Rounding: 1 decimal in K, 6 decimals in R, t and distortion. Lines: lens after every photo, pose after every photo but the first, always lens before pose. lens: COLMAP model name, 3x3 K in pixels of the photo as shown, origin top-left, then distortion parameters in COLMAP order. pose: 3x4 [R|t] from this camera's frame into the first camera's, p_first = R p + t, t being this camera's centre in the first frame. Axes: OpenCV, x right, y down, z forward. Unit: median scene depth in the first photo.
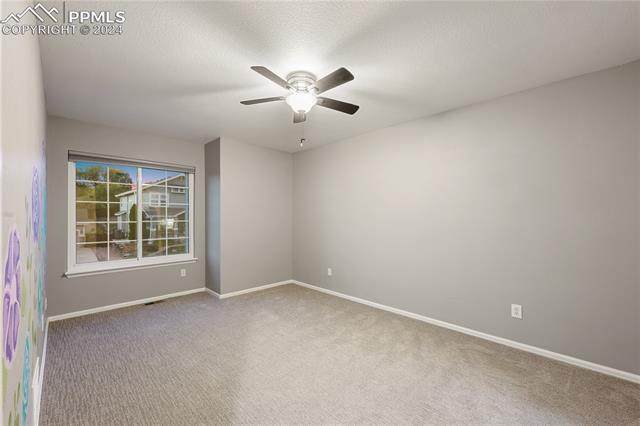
lens RADIAL K [[261.7, 0, 317.7], [0, 261.7, 215.0], [0, 0, 1]] dist [0.026712, -0.000005]
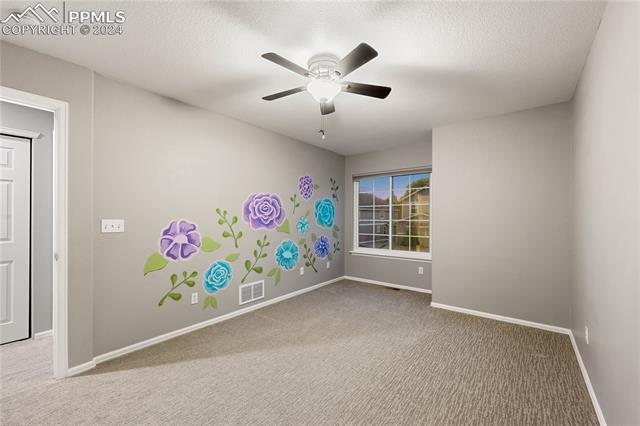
lens RADIAL K [[261.7, 0, 322.1], [0, 261.7, 216.5], [0, 0, 1]] dist [0.026712, -0.000005]
pose [[0.119622, -0.004344, -0.992810, 0.523215], [0.010287, 0.999942, -0.003135, 0.006762], [0.992766, -0.009838, 0.119660, 0.550186]]
